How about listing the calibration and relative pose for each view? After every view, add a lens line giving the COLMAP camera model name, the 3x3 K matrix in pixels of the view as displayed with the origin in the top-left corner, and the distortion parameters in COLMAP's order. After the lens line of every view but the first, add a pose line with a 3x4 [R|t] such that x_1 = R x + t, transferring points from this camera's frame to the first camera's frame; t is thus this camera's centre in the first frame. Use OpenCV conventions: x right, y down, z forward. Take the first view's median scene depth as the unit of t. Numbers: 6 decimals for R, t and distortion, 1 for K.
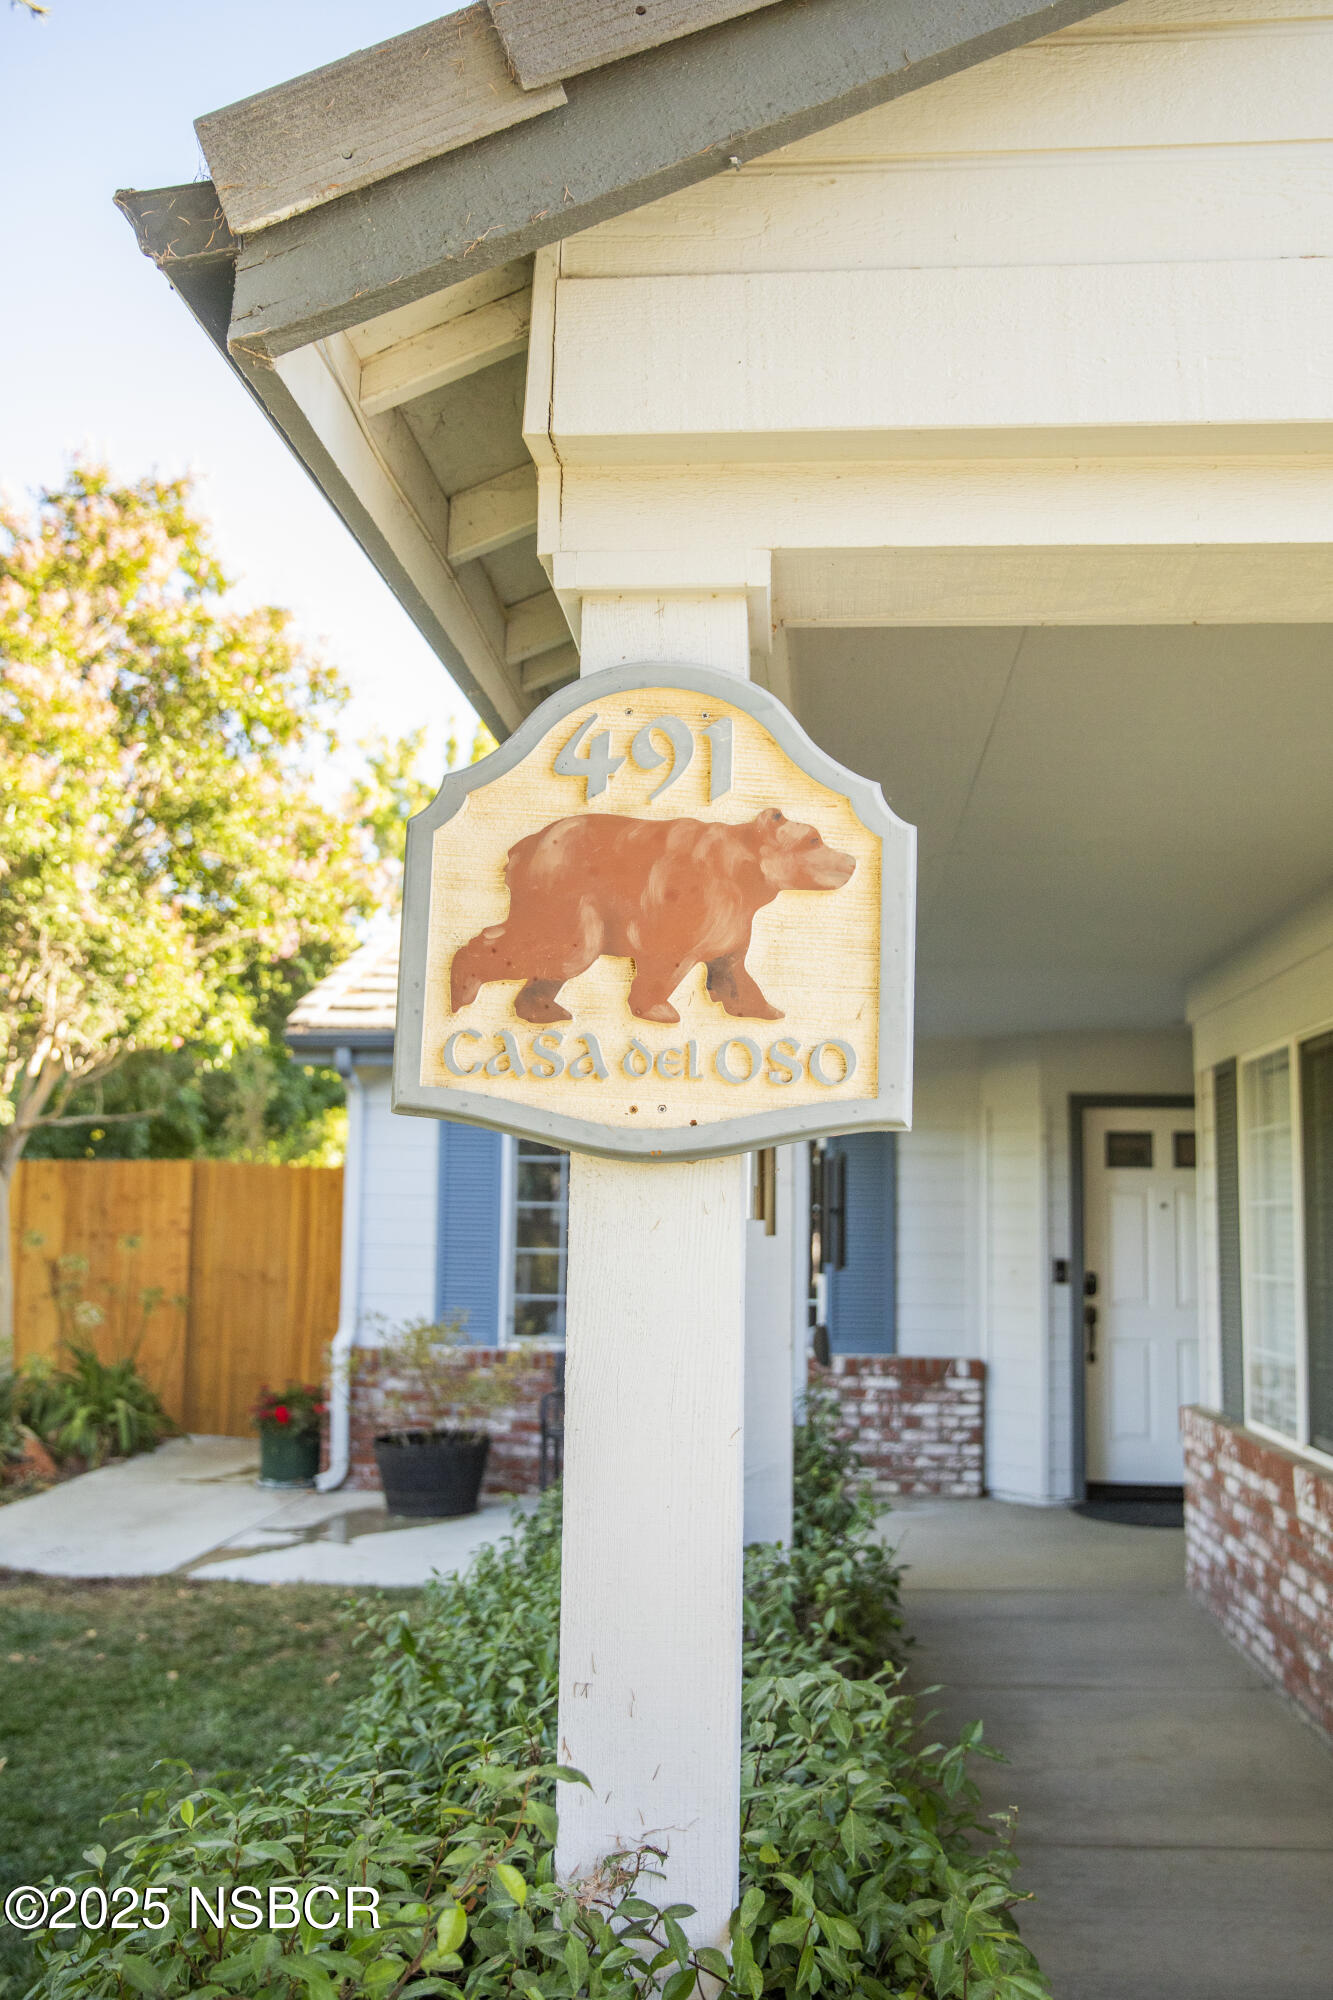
lens RADIAL K [[1811.6, 0, 666.5], [0, 1811.6, 1000.0], [0, 0, 1]] dist [-0.020473, -0.007109]
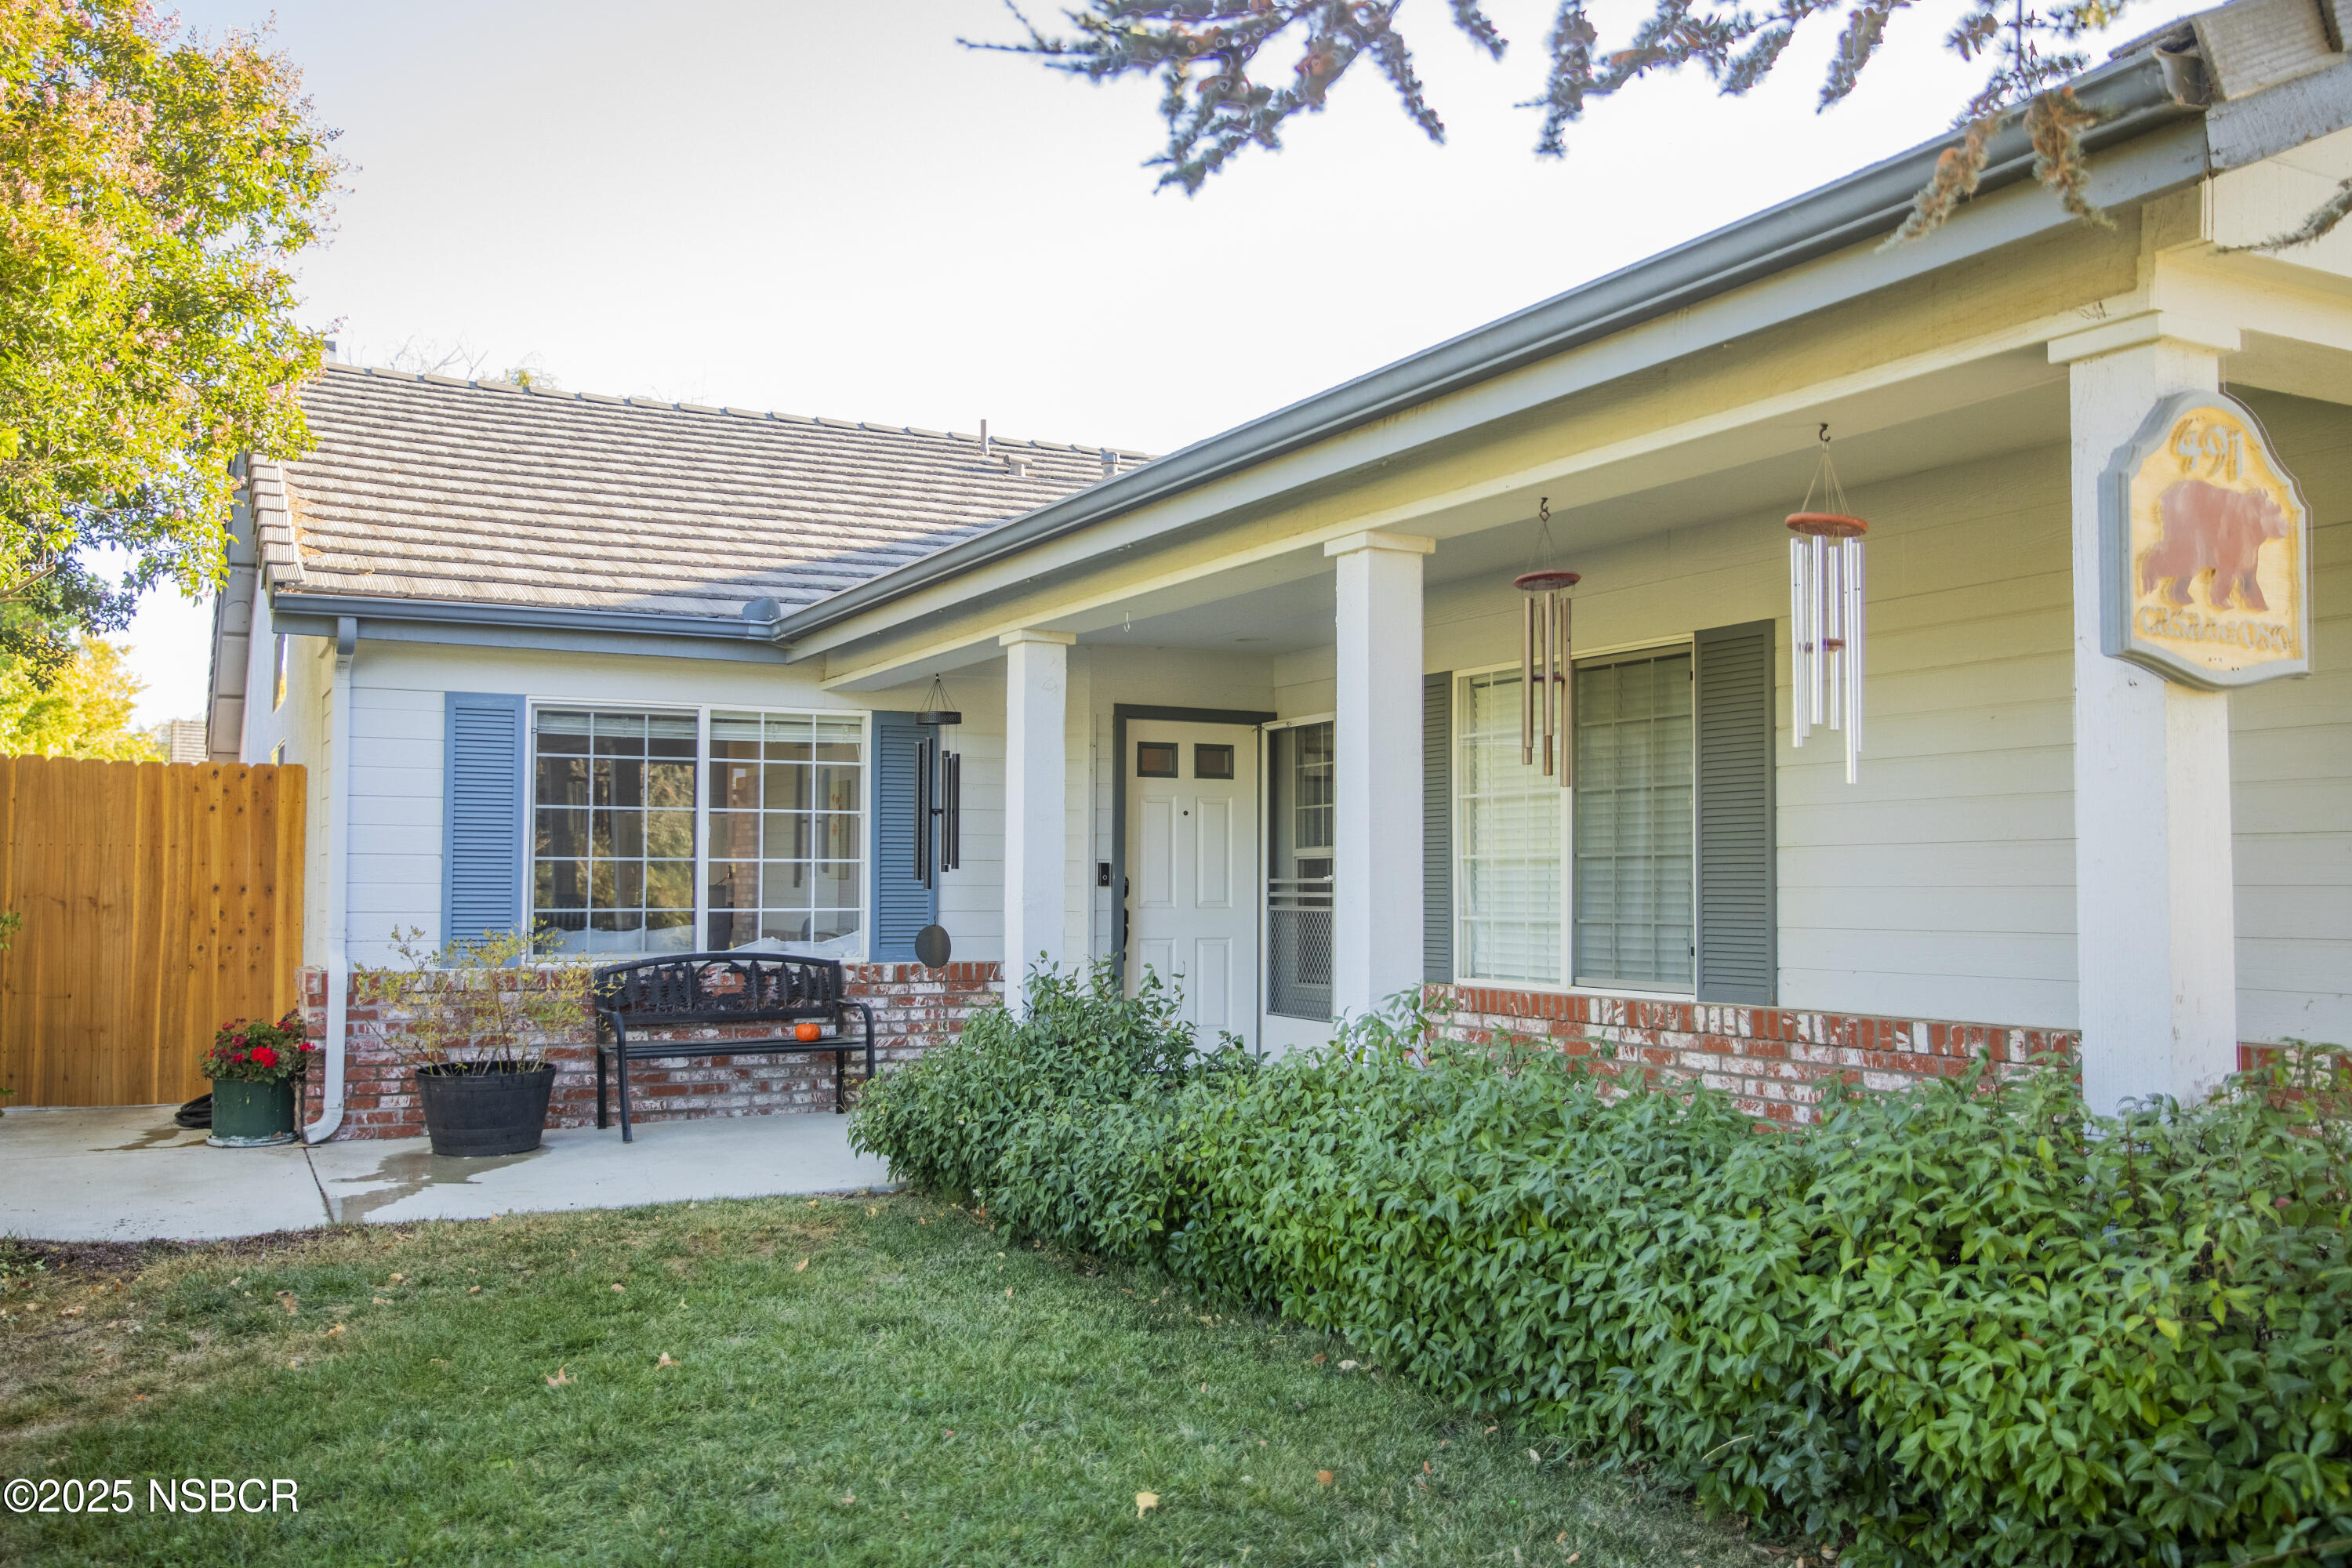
lens RADIAL K [[2130.5, 0, 1176.0], [0, 2130.5, 784.0], [0, 0, 1]] dist [-0.020473, -0.007109]
pose [[0.823257, 0.017760, 0.567391, -0.433910], [-0.059404, 0.996718, 0.054994, 0.027988], [-0.564553, -0.078980, 0.821610, -0.024633]]
